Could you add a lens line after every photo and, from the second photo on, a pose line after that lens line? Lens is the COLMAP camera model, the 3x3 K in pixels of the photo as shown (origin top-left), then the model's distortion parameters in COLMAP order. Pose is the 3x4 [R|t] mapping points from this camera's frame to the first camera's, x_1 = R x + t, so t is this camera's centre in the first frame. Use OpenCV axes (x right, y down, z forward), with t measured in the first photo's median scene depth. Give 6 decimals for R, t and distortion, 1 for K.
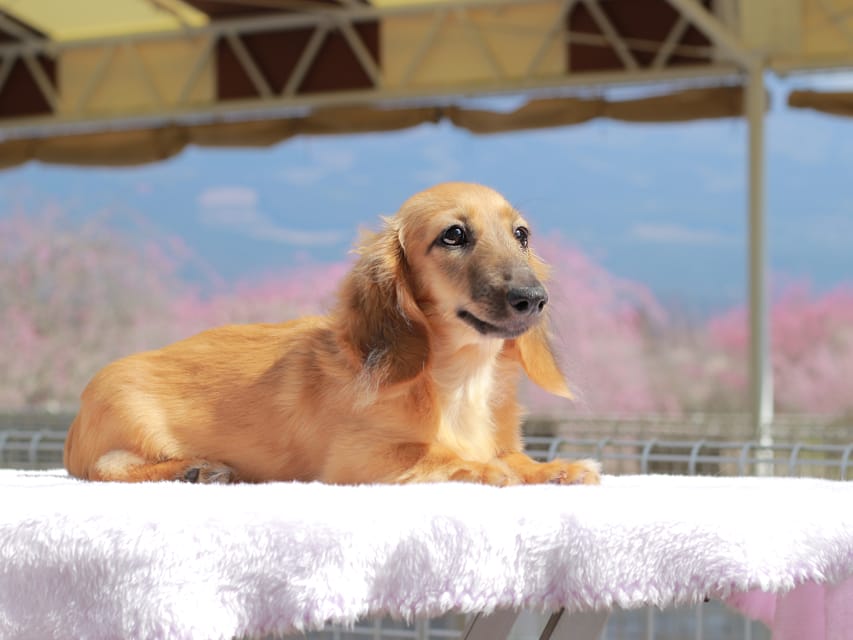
lens RADIAL K [[2388.1, 0, 362.7], [0, 2388.1, 319.8], [0, 0, 1]] dist [-0.139932, -1.267497]
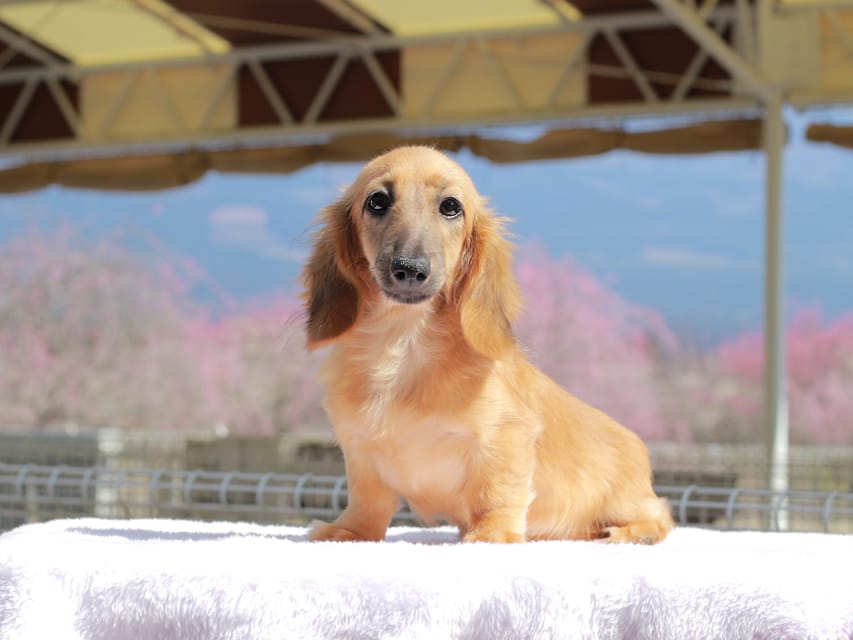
lens RADIAL K [[2411.5, 0, 401.0], [0, 2411.5, 319.2], [0, 0, 1]] dist [-0.131271, -0.571298]
pose [[0.999809, 0.009500, 0.017074, -0.039123], [-0.009407, 0.999941, -0.005461, -0.025657], [-0.017125, 0.005299, 0.999839, -0.076747]]
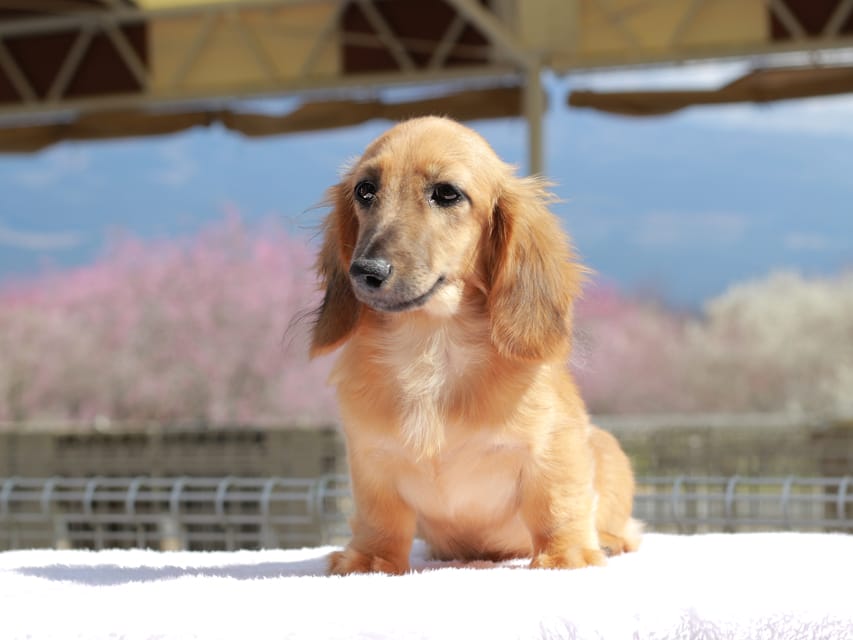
lens RADIAL K [[2348.2, 0, 426.5], [0, 2348.2, 320.0], [0, 0, 1]] dist [-0.128482, -0.144554]
pose [[0.987401, -0.023098, 0.156541, -0.139296], [0.022371, 0.999729, 0.006403, -0.031511], [-0.156646, -0.002820, 0.987651, 0.149642]]
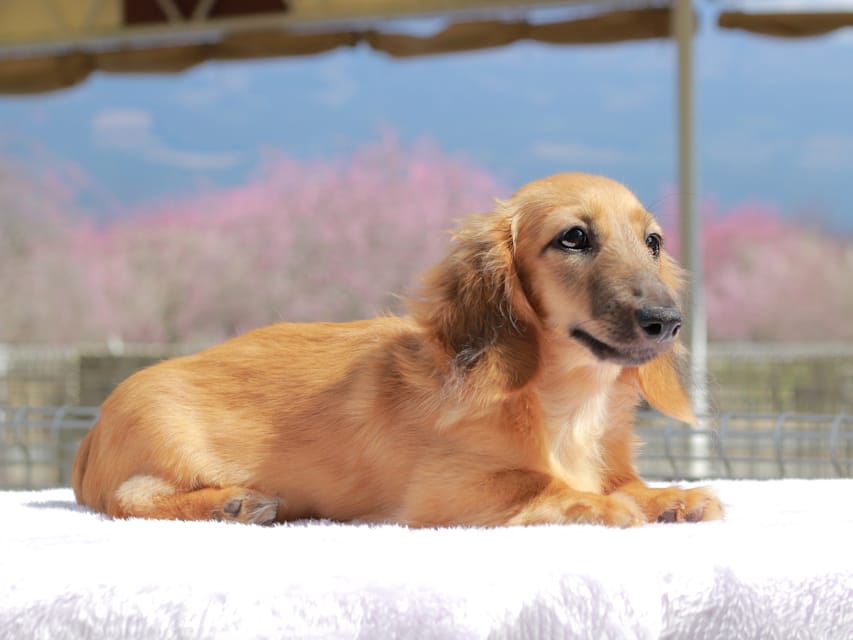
lens RADIAL K [[2348.2, 0, 426.5], [0, 2348.2, 320.0], [0, 0, 1]] dist [-0.128482, -0.144554]
pose [[0.996579, -0.017457, 0.080776, -0.077875], [0.014348, 0.999140, 0.038904, -0.036284], [-0.081386, -0.037612, 0.995973, 0.195582]]
